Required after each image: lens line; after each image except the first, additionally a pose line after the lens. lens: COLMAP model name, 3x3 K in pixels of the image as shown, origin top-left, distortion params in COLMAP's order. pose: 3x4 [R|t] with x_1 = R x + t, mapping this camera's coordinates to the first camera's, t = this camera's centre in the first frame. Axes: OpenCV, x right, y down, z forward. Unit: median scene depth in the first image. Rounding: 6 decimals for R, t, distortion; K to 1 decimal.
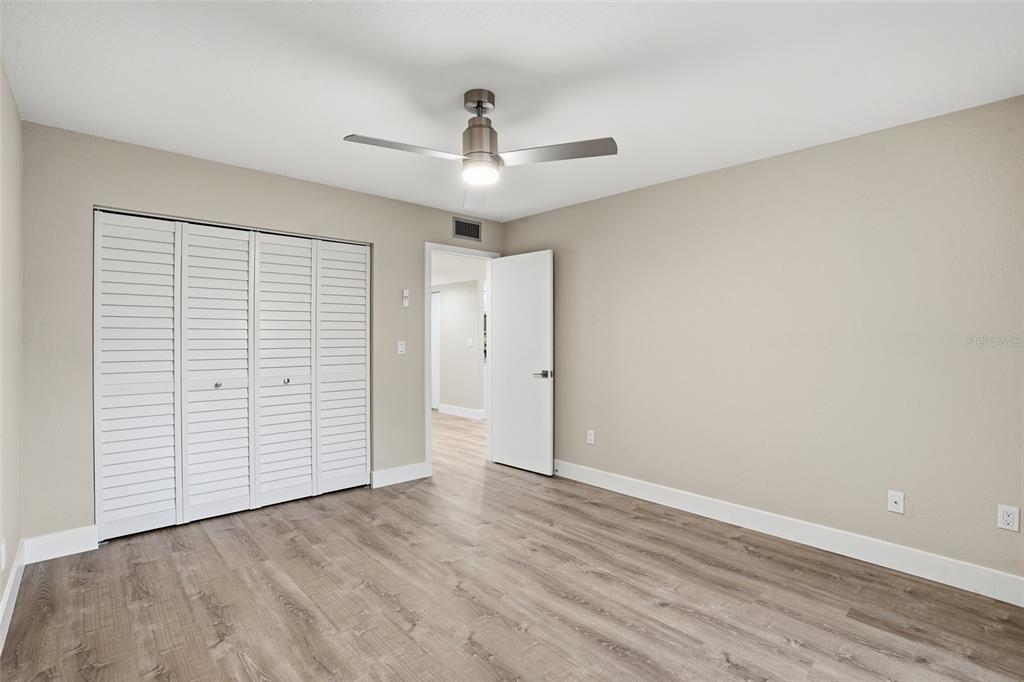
lens RADIAL K [[481.5, 0, 508.5], [0, 481.5, 336.2], [0, 0, 1]] dist [-0.068573, 0.026350]
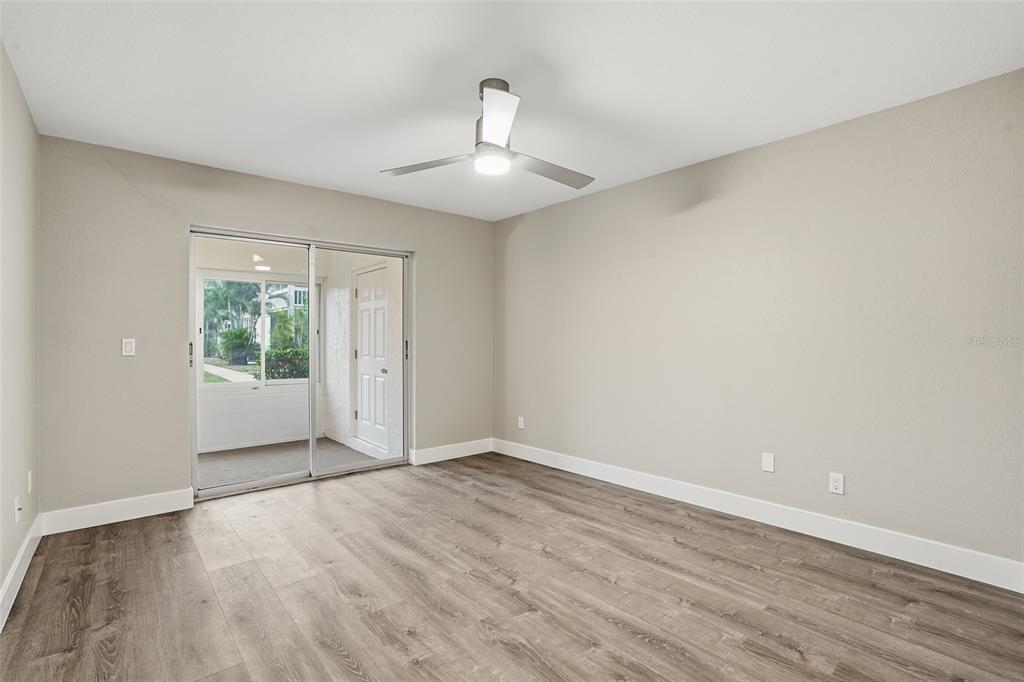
lens RADIAL K [[481.5, 0, 508.5], [0, 481.5, 336.2], [0, 0, 1]] dist [-0.068573, 0.026350]
pose [[-0.999463, -0.004084, 0.032521, -0.124685], [-0.004363, 0.999954, -0.008518, 0.037219], [-0.032485, -0.008655, -0.999435, 1.977791]]
